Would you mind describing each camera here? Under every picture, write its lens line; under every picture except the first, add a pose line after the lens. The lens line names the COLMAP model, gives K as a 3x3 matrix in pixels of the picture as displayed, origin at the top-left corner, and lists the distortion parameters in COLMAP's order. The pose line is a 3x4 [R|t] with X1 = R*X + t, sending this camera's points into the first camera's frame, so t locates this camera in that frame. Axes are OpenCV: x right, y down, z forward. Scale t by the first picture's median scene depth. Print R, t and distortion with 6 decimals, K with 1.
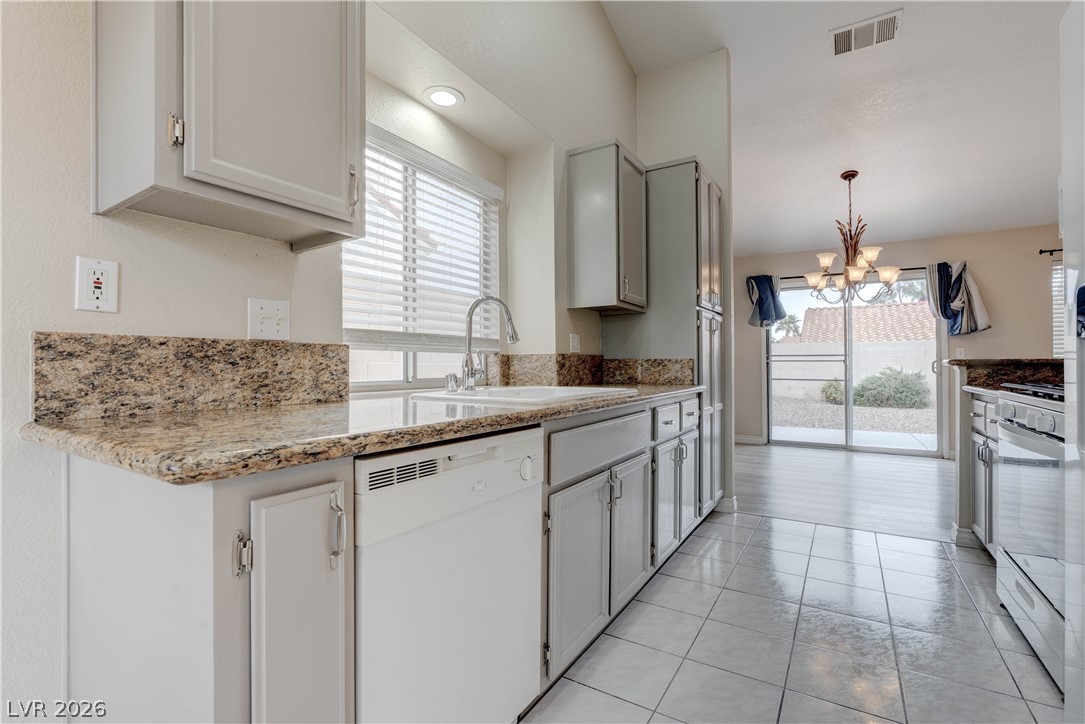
lens RADIAL K [[490.7, 0, 537.0], [0, 490.7, 361.5], [0, 0, 1]] dist [-0.017773, 0.005306]
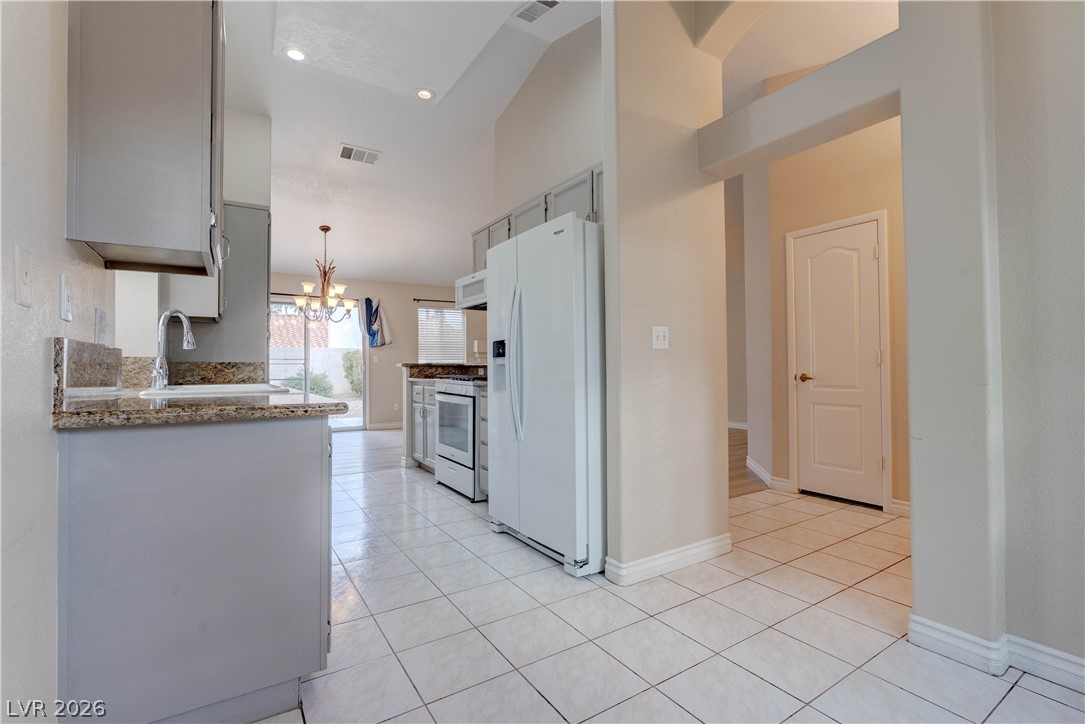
lens RADIAL K [[490.7, 0, 536.6], [0, 490.7, 356.6], [0, 0, 1]] dist [-0.017773, 0.005306]
pose [[0.430062, 0.015992, 0.902658, -0.534703], [-0.002208, 0.999859, -0.016662, -0.000350], [-0.902797, 0.005173, 0.430037, -0.202998]]
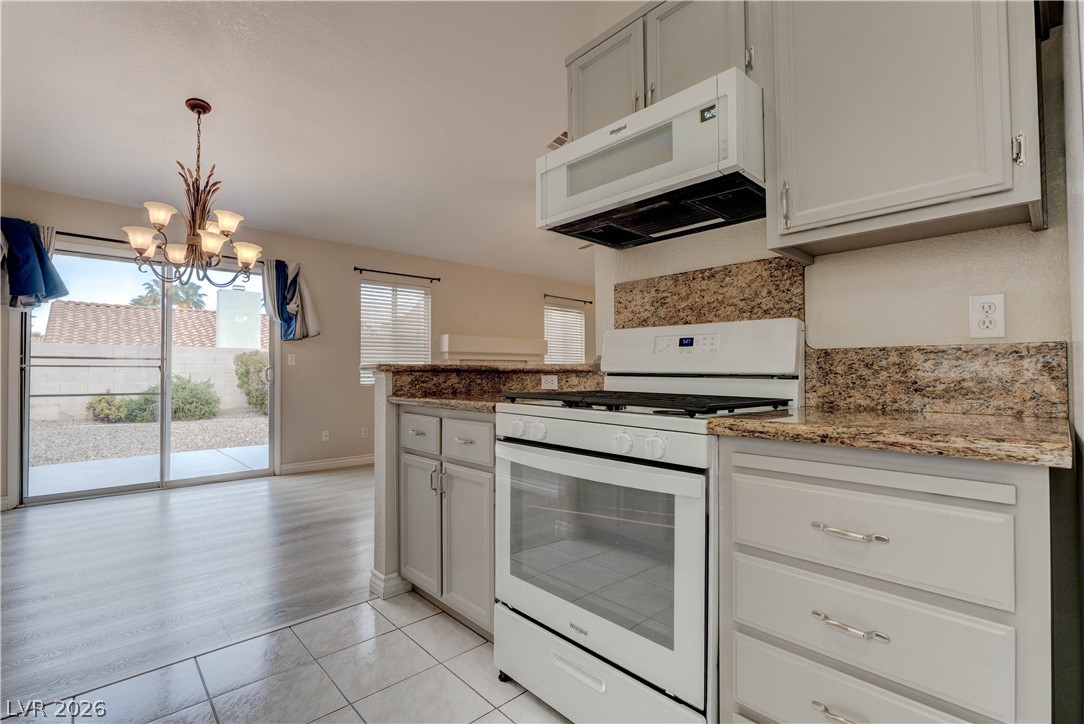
lens RADIAL K [[490.2, 0, 541.8], [0, 490.2, 360.9], [0, 0, 1]] dist [-0.017773, 0.005306]
pose [[0.258406, 0.022536, 0.965774, 0.146041], [-0.004807, 0.999745, -0.022043, 0.006610], [-0.966025, 0.001054, 0.258448, 0.519507]]
